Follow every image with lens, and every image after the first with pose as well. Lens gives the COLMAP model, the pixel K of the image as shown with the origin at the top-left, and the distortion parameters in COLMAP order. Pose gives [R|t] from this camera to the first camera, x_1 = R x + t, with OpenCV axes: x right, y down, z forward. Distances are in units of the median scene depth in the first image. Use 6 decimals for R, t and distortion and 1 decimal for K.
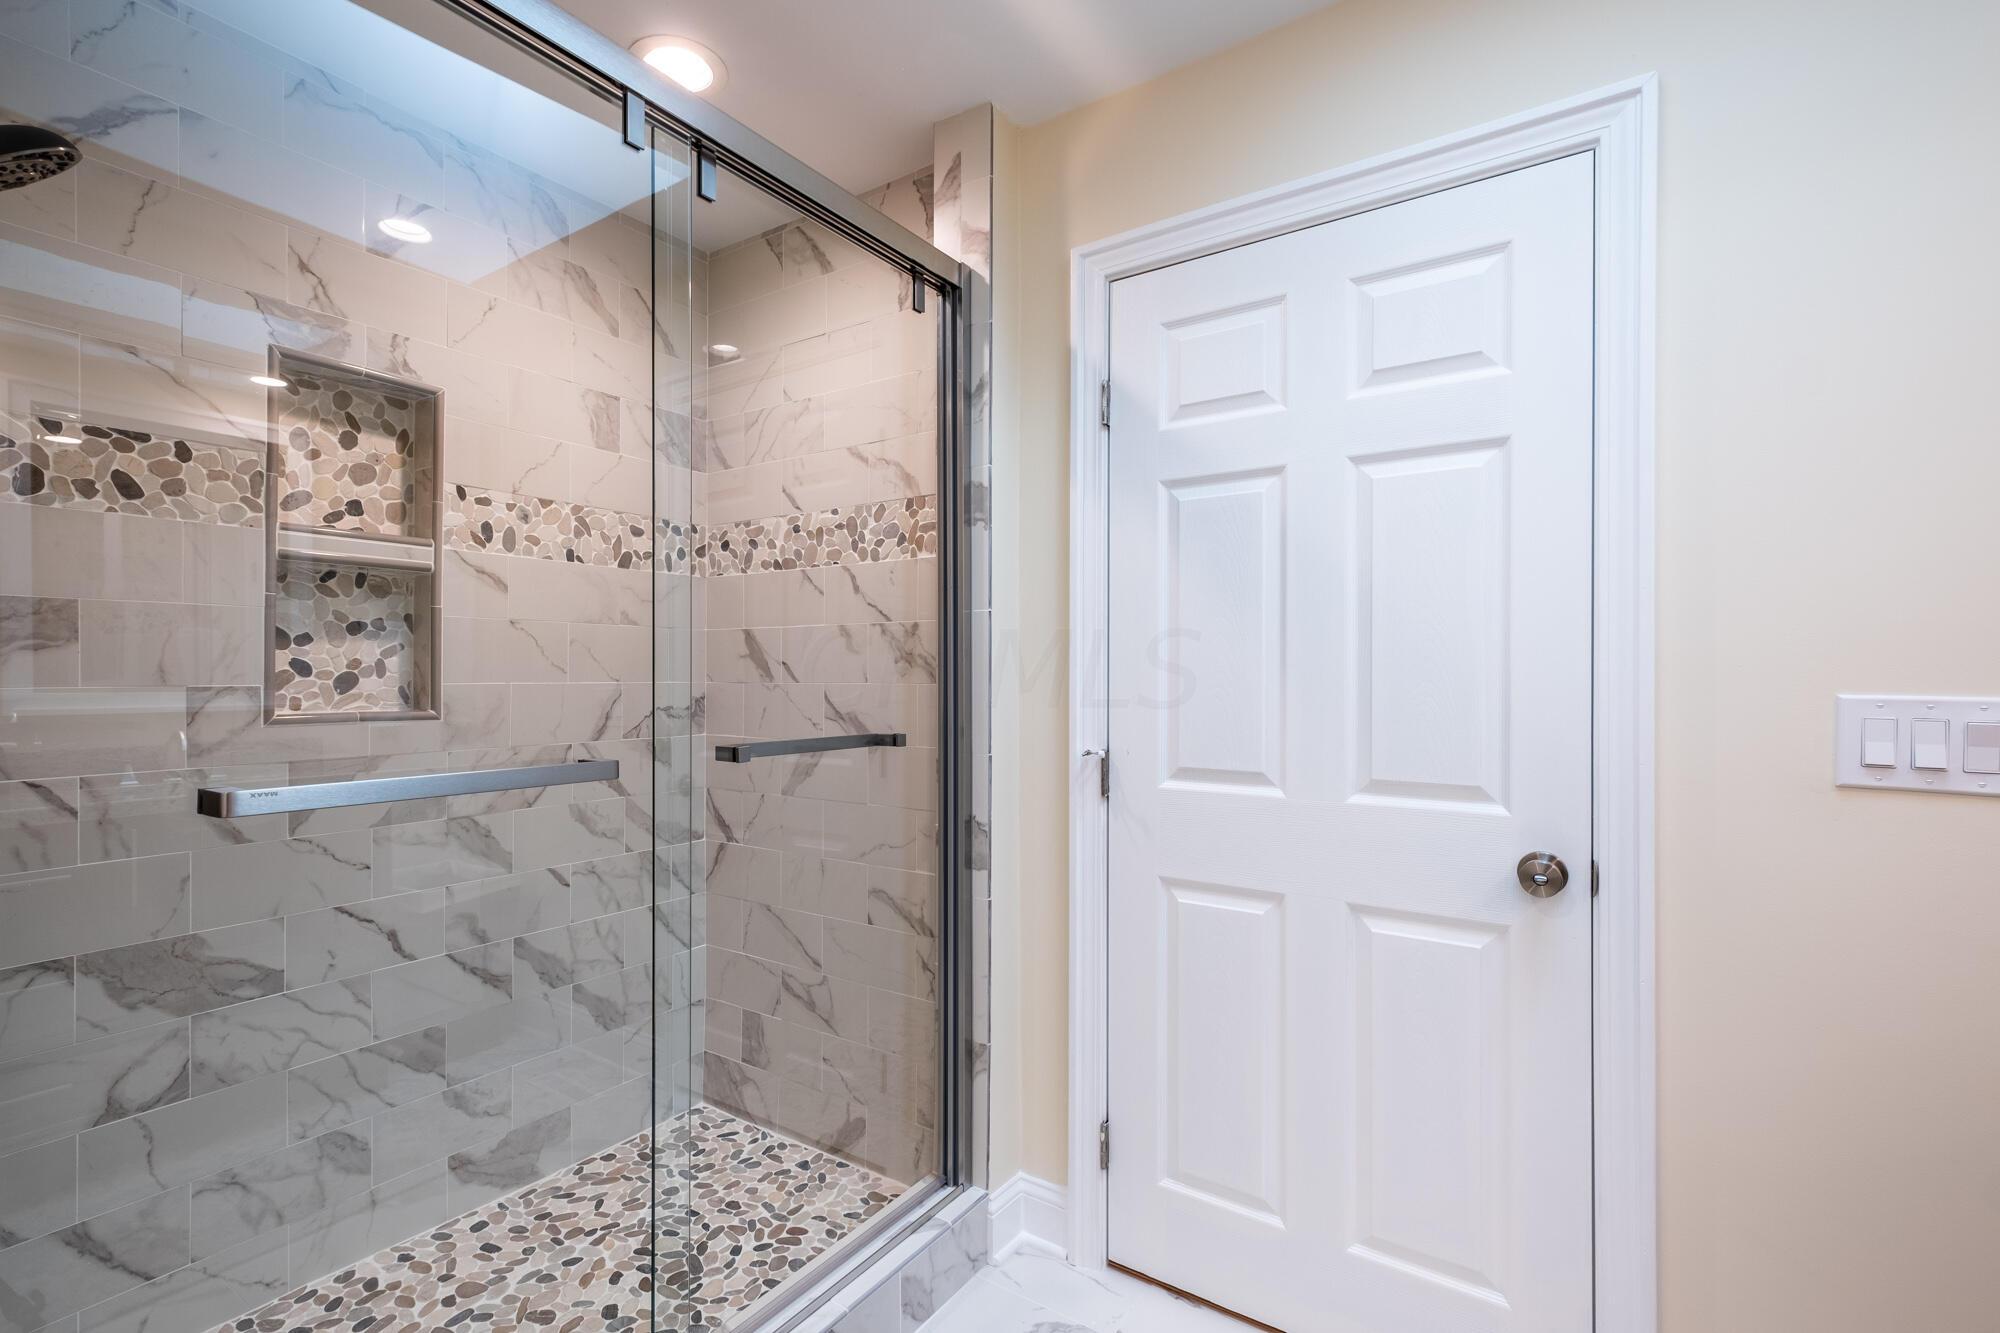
lens RADIAL K [[927.3, 0, 999.2], [0, 927.3, 677.8], [0, 0, 1]] dist [0.002925, -0.000113]
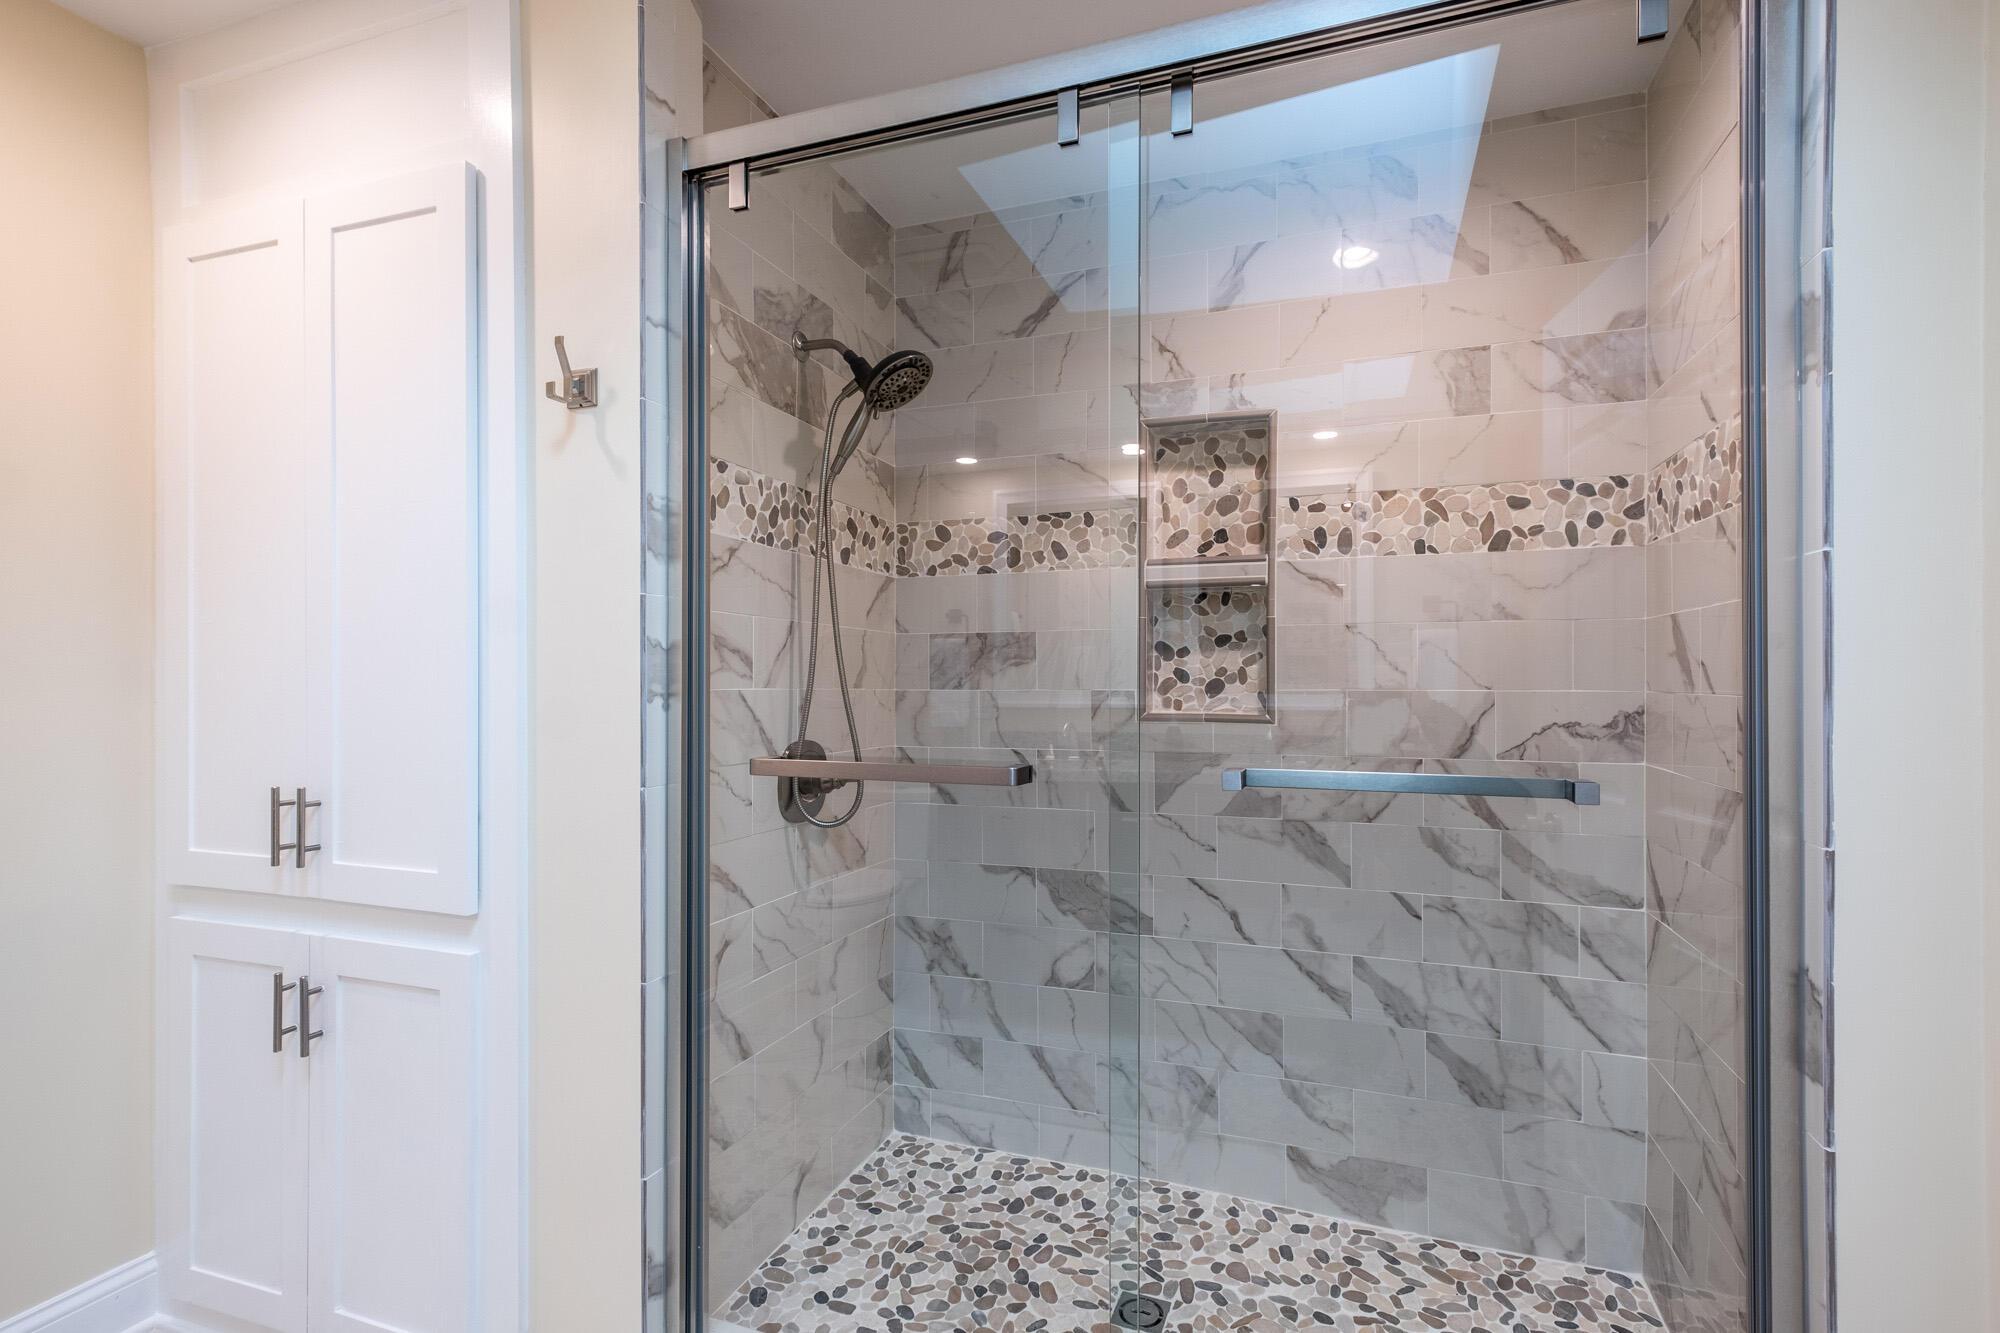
lens RADIAL K [[927.3, 0, 999.2], [0, 927.3, 677.8], [0, 0, 1]] dist [0.002925, -0.000113]
pose [[0.228335, -0.001728, -0.973581, 0.352073], [-0.001427, 0.999997, -0.002109, -0.004499], [0.973582, 0.001871, 0.228332, 0.457877]]
